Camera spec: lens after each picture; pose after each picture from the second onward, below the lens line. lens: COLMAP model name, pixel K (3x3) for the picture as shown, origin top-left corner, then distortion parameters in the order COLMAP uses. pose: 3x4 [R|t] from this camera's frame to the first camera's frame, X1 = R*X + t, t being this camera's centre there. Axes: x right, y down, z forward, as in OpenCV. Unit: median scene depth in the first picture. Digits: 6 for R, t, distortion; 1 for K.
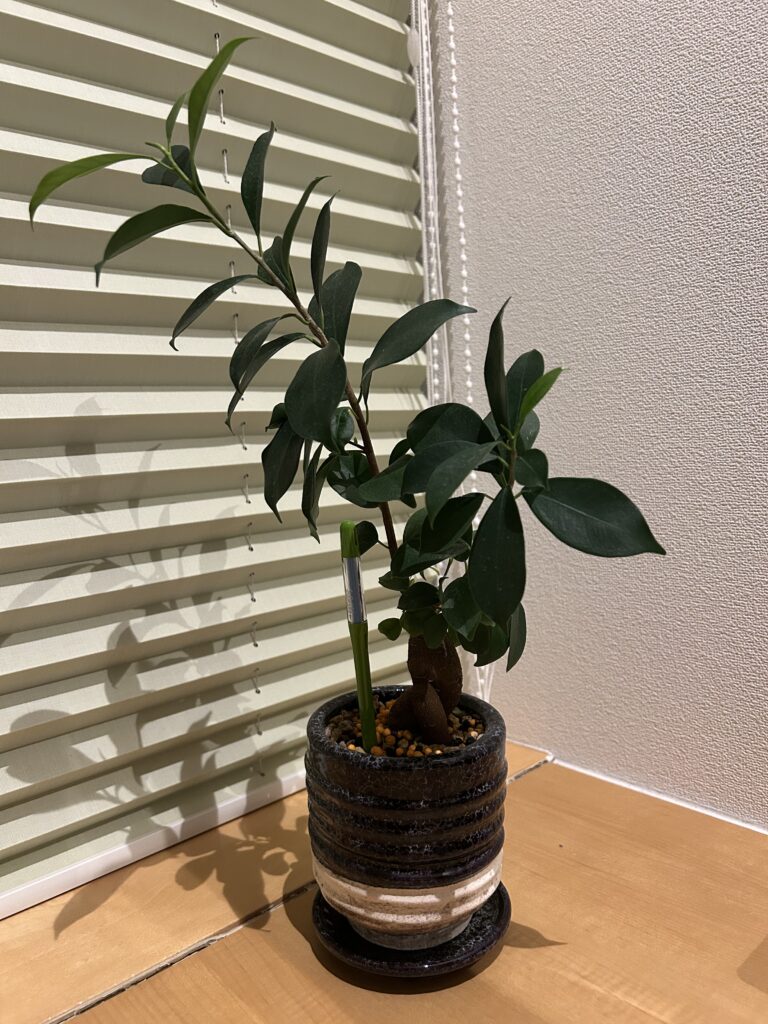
lens RADIAL K [[776.8, 0, 384.9], [0, 776.8, 531.2], [0, 0, 1]] dist [-0.029814, -0.003925]
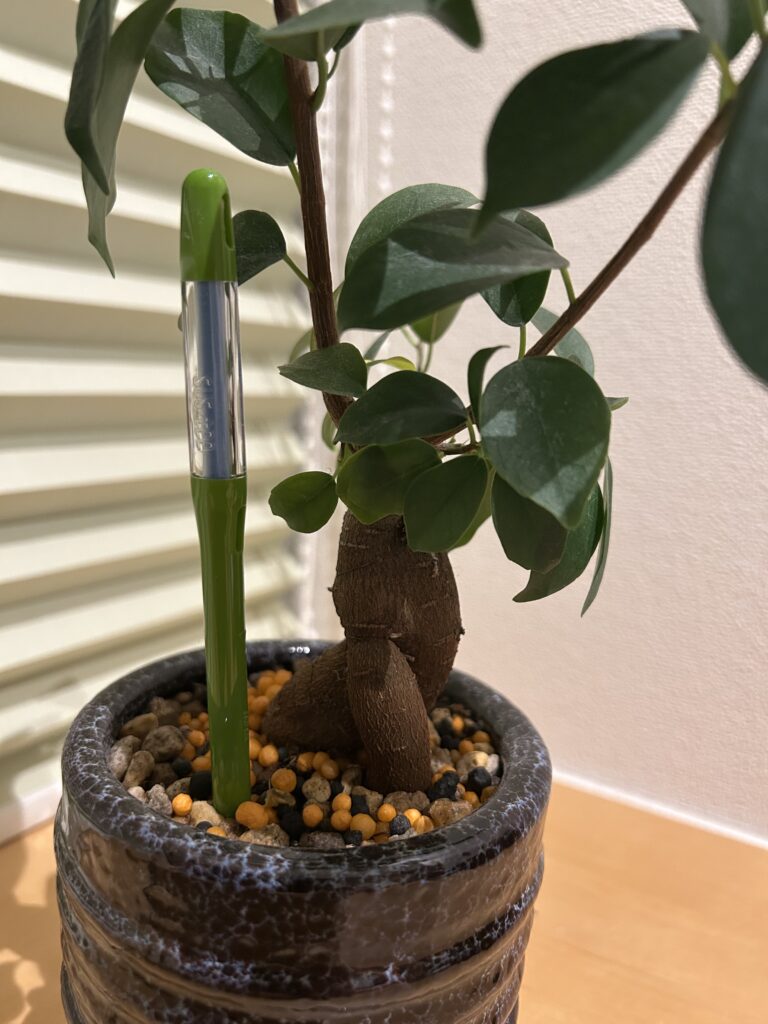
lens RADIAL K [[776.8, 0, 384.9], [0, 776.8, 531.2], [0, 0, 1]] dist [-0.029814, -0.003925]
pose [[0.963433, 0.039242, 0.265060, -0.054000], [-0.060344, 0.995582, 0.071941, 0.111005], [-0.261066, -0.085305, 0.961544, 0.621882]]
